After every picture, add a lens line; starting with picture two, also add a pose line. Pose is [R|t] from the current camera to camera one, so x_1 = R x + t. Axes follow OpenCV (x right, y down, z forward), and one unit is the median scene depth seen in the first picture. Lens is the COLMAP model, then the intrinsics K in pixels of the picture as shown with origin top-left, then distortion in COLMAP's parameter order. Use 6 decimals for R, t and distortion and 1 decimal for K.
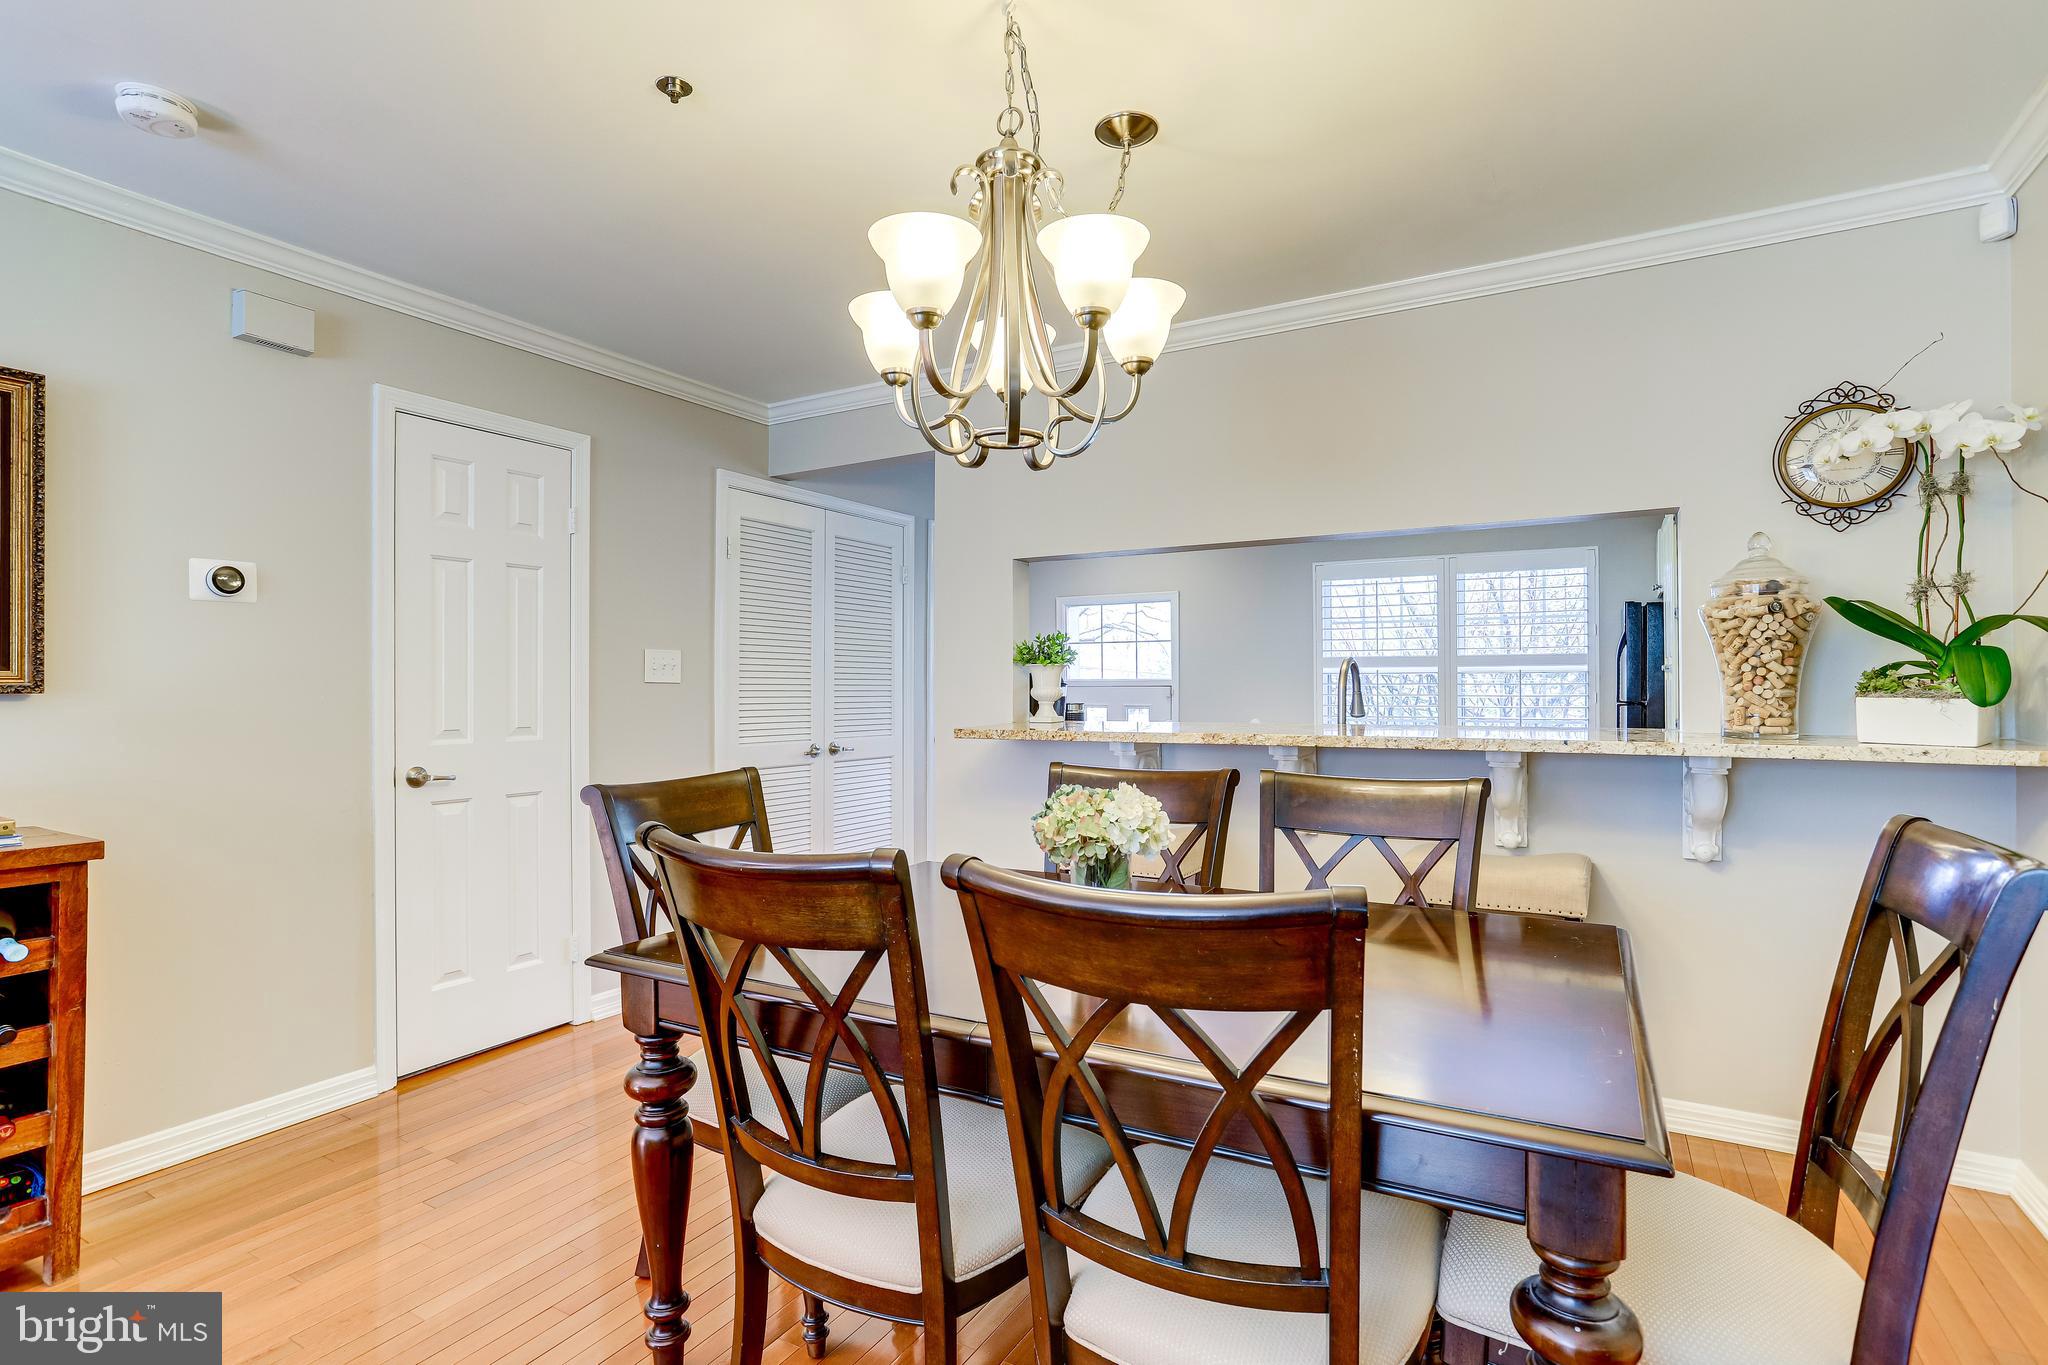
lens RADIAL K [[985.8, 0, 1023.3], [0, 985.8, 677.8], [0, 0, 1]] dist [-0.044973, 0.026569]
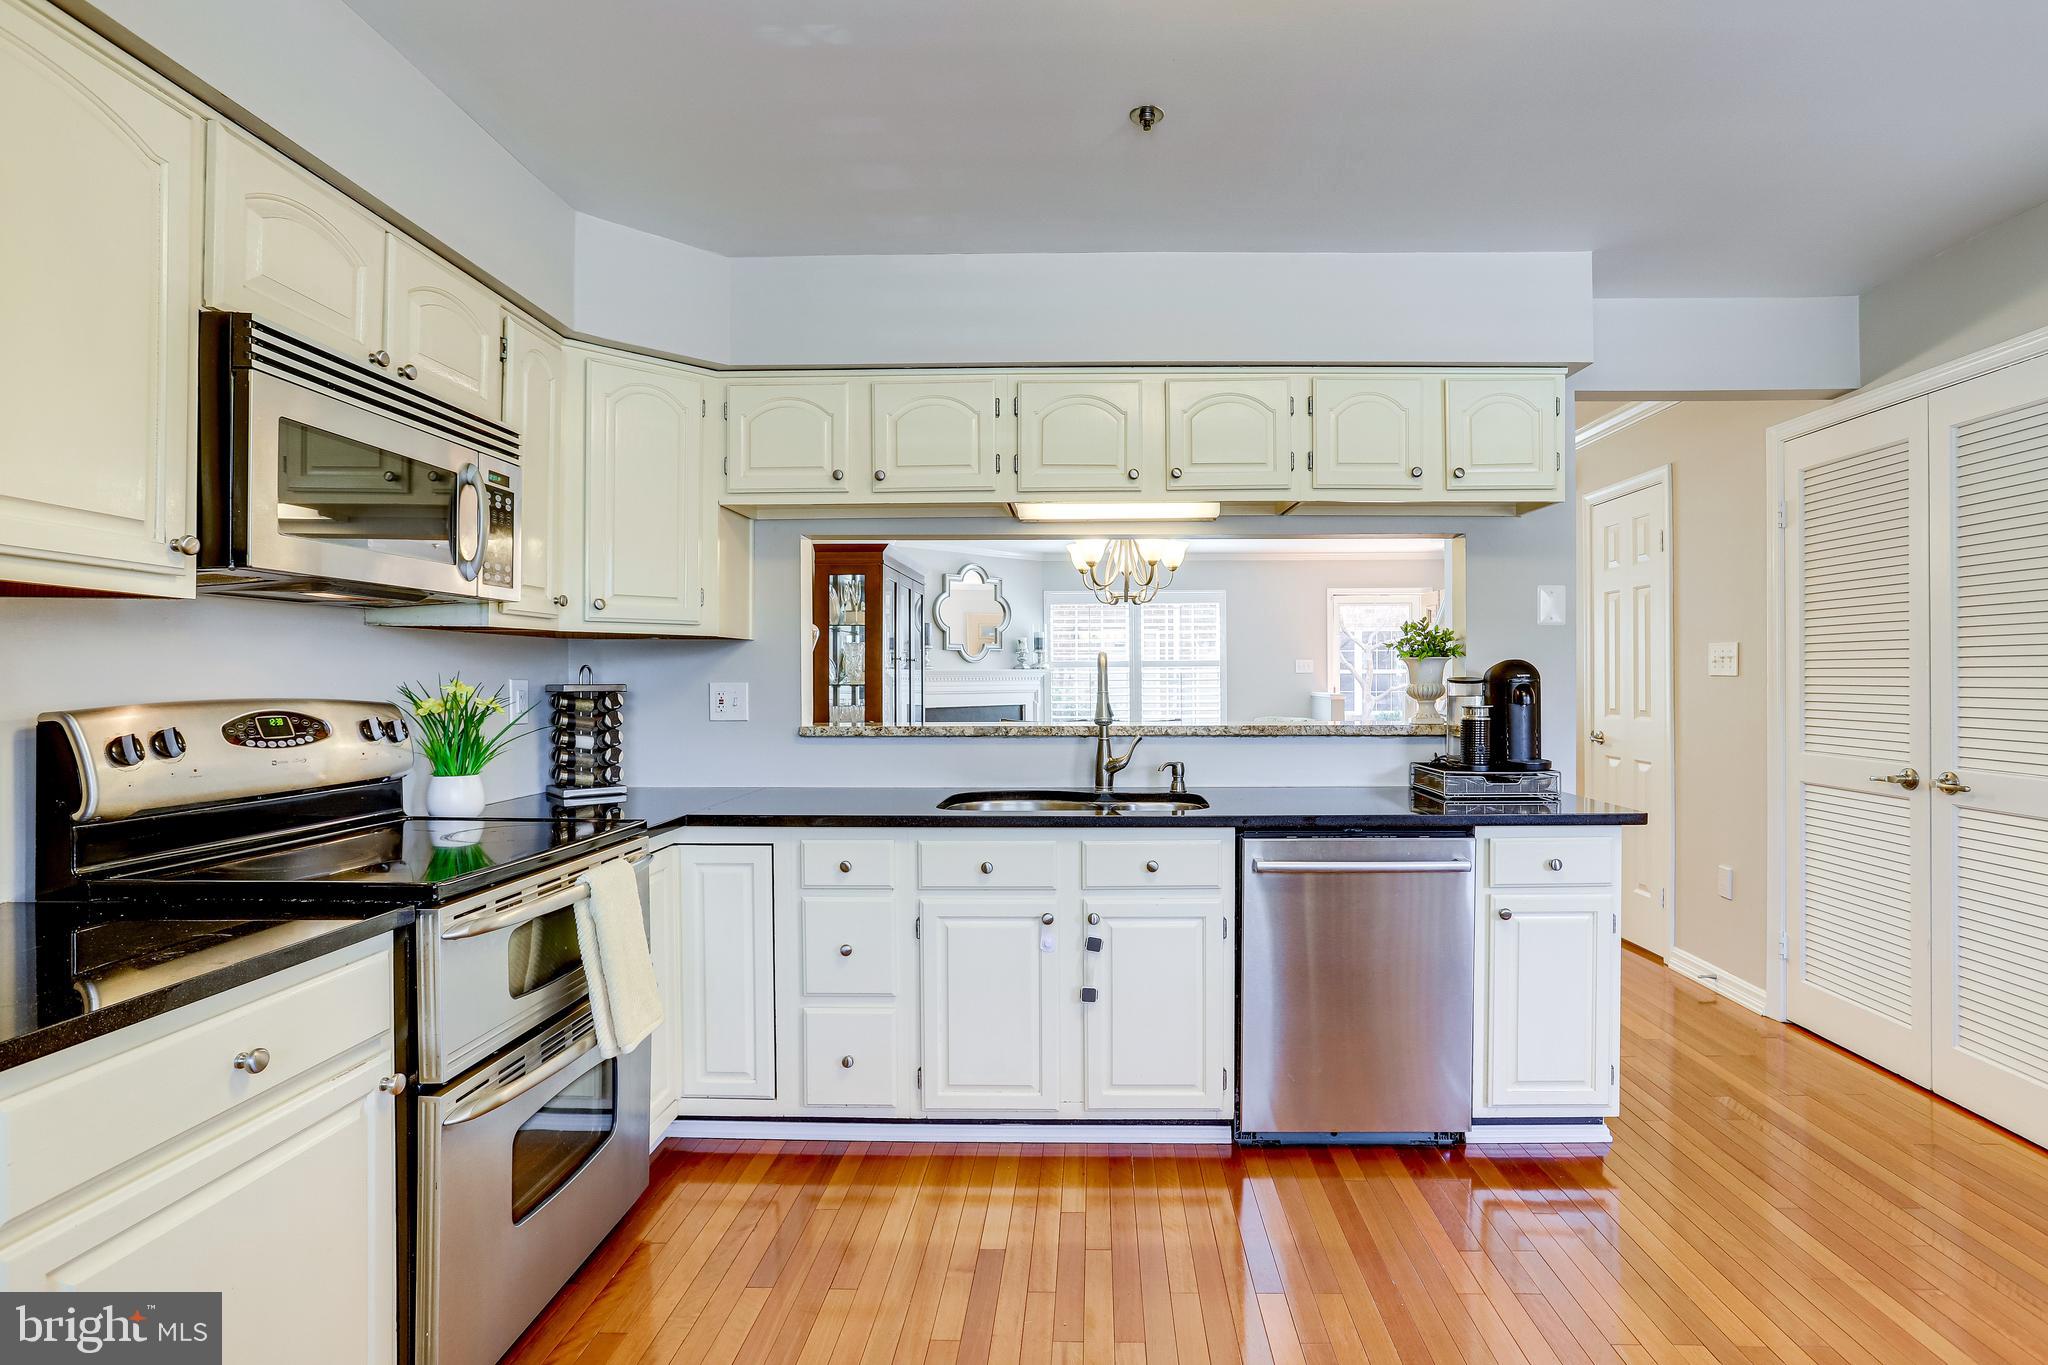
lens RADIAL K [[1003.2, 0, 1024.0], [0, 1003.2, 682.5], [0, 0, 1]] dist [-0.033344, 0.000808]
pose [[-0.891276, 0.009911, -0.453353, 1.160072], [0.012295, 0.999922, -0.002311, 0.009511], [0.453294, -0.007634, -0.891328, 2.522932]]
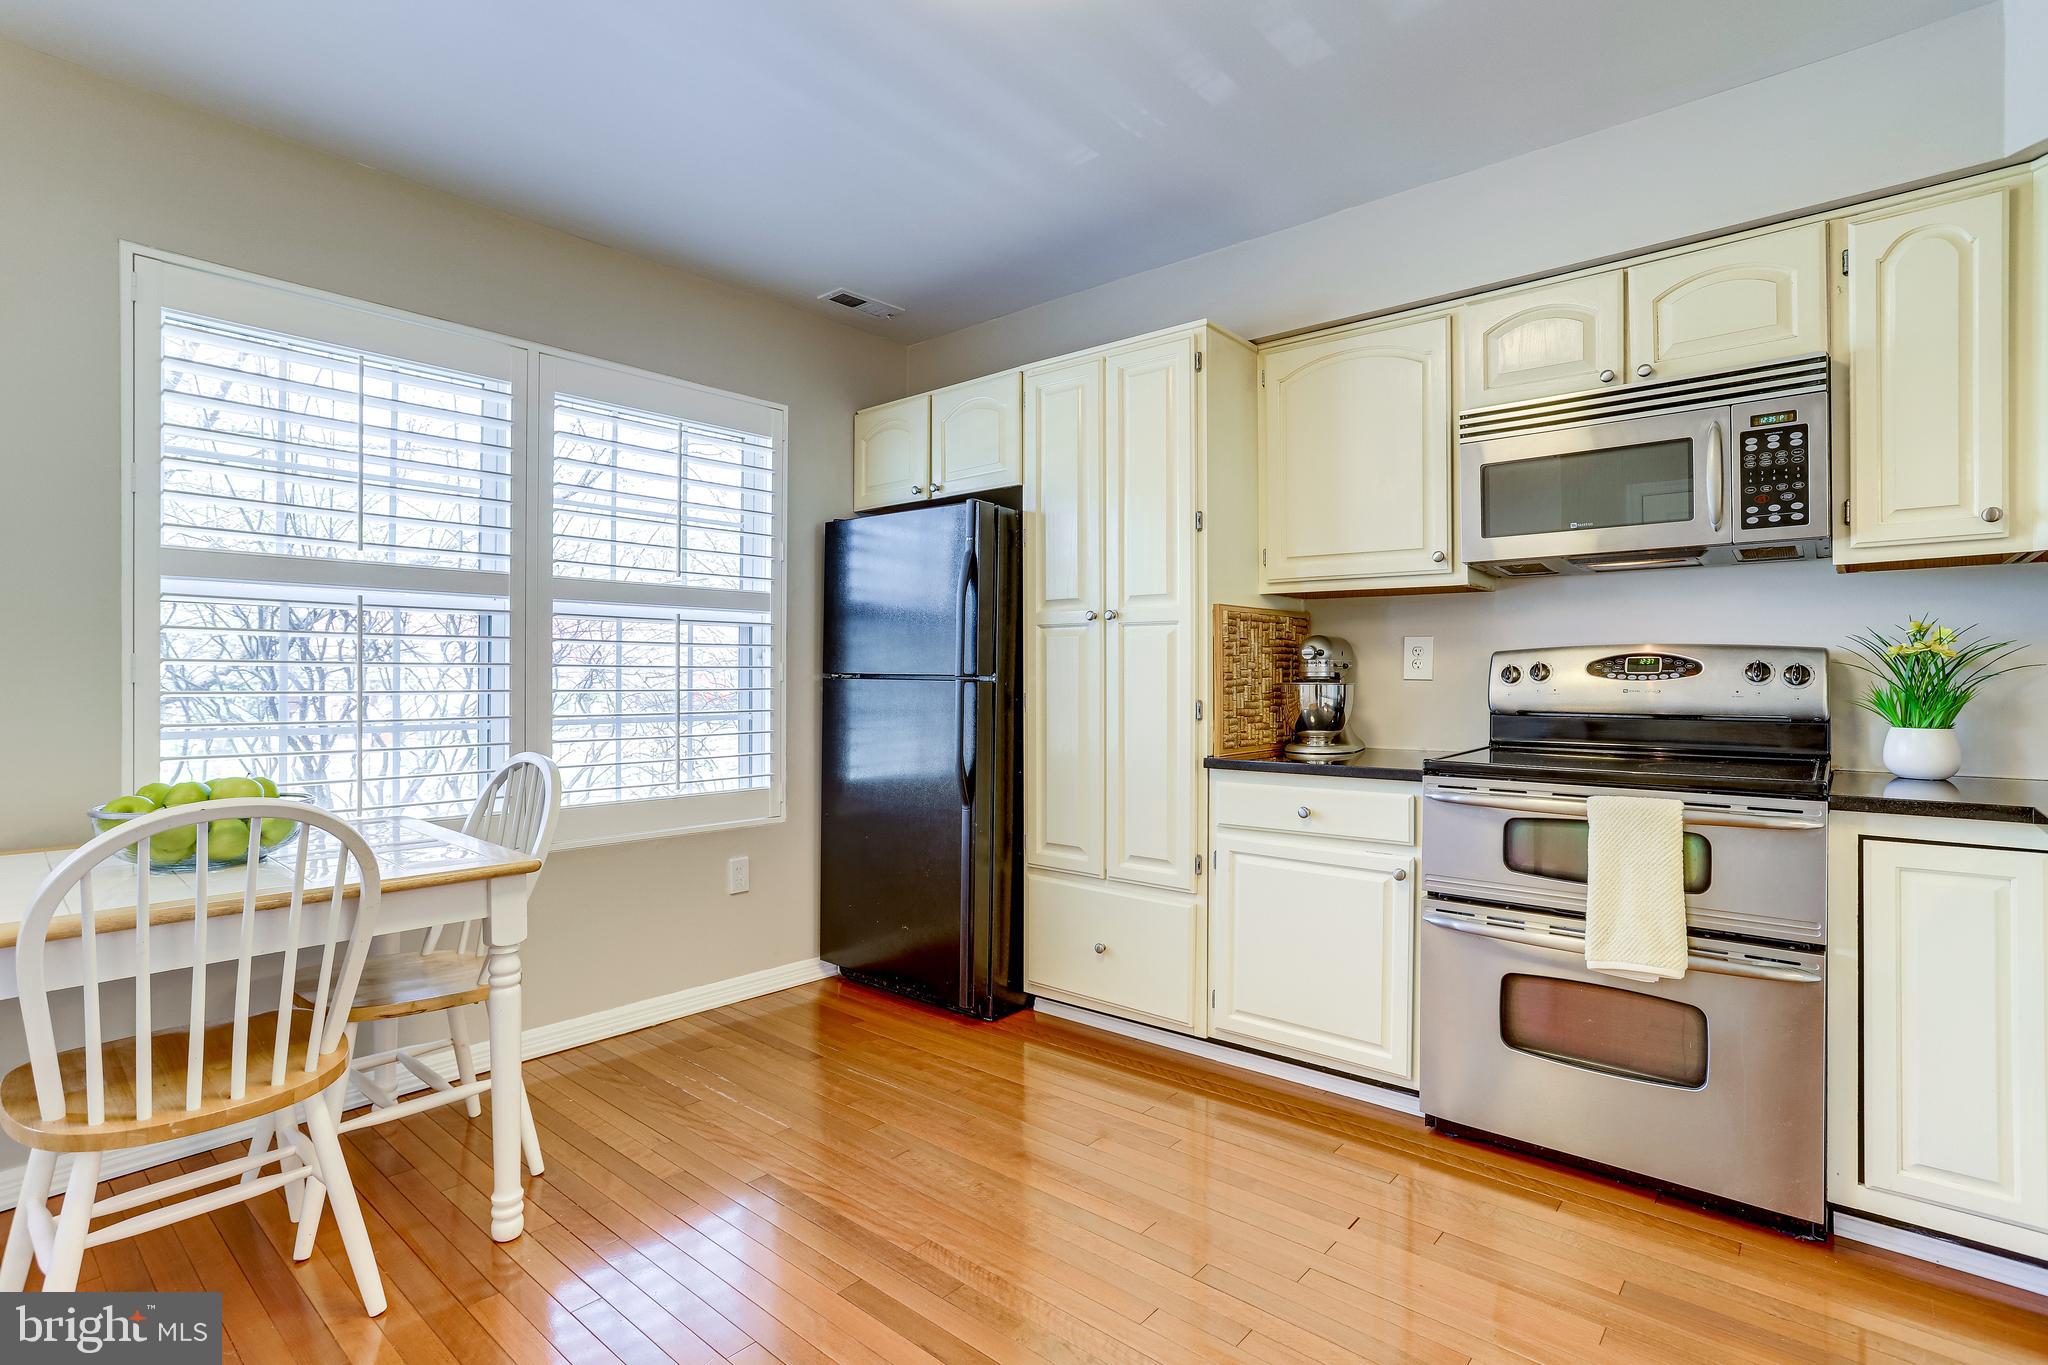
lens RADIAL K [[985.8, 0, 1023.3], [0, 985.8, 677.8], [0, 0, 1]] dist [-0.044973, 0.026569]
pose [[0.183603, 0.003930, 0.982993, 0.133944], [-0.010228, 0.999946, -0.002087, 0.061945], [-0.982947, -0.009671, 0.183633, 1.969137]]
